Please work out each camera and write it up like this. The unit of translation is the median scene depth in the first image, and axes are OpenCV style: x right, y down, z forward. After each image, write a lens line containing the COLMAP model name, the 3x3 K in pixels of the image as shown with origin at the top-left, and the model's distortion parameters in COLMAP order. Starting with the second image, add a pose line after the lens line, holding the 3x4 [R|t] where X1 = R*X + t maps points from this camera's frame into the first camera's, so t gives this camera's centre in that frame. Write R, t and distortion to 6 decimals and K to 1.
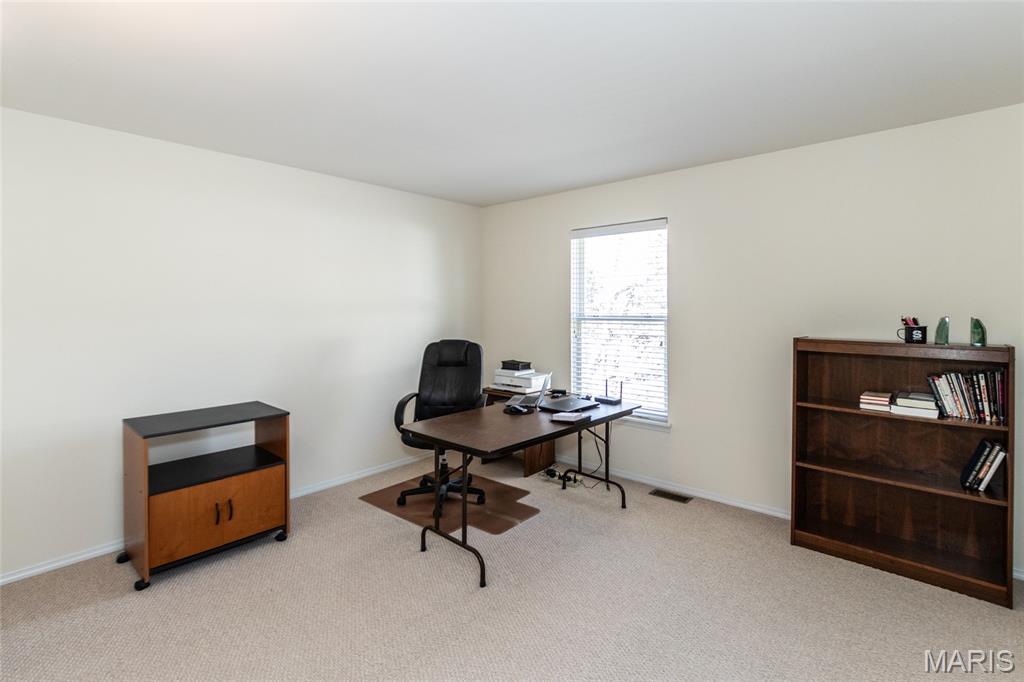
lens RADIAL K [[482.0, 0, 511.2], [0, 482.0, 320.6], [0, 0, 1]] dist [-0.012570, 0.001181]
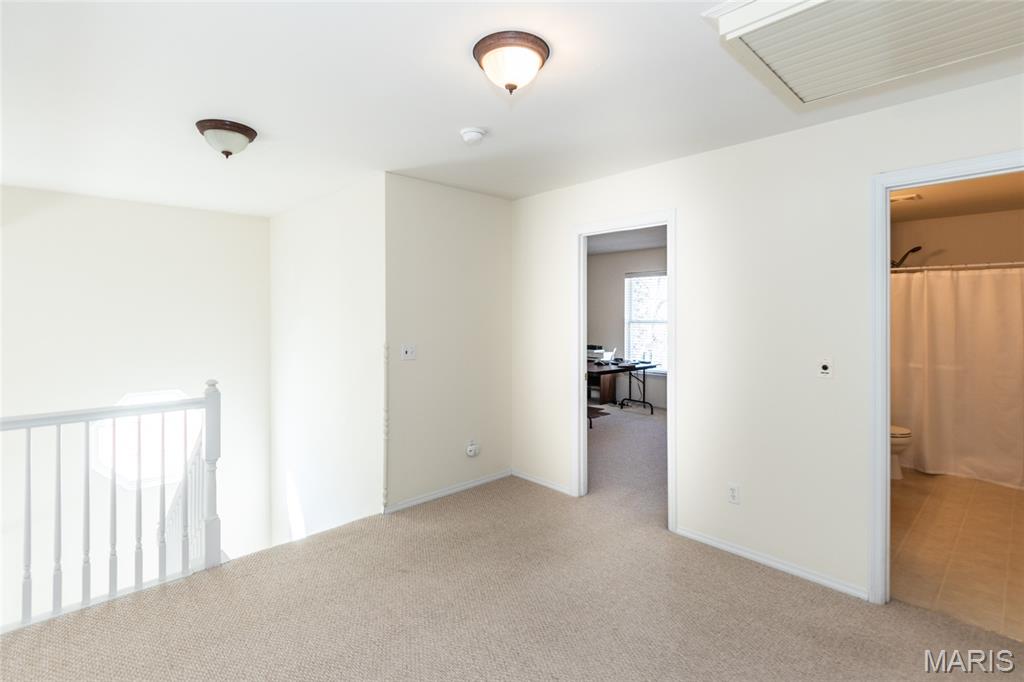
lens RADIAL K [[482.0, 0, 511.2], [0, 482.0, 320.6], [0, 0, 1]] dist [-0.012570, 0.001181]
pose [[0.995658, 0.001916, -0.093062, -0.163917], [-0.003301, 0.999886, -0.014732, 0.023819], [0.093023, 0.014975, 0.995551, -1.042718]]
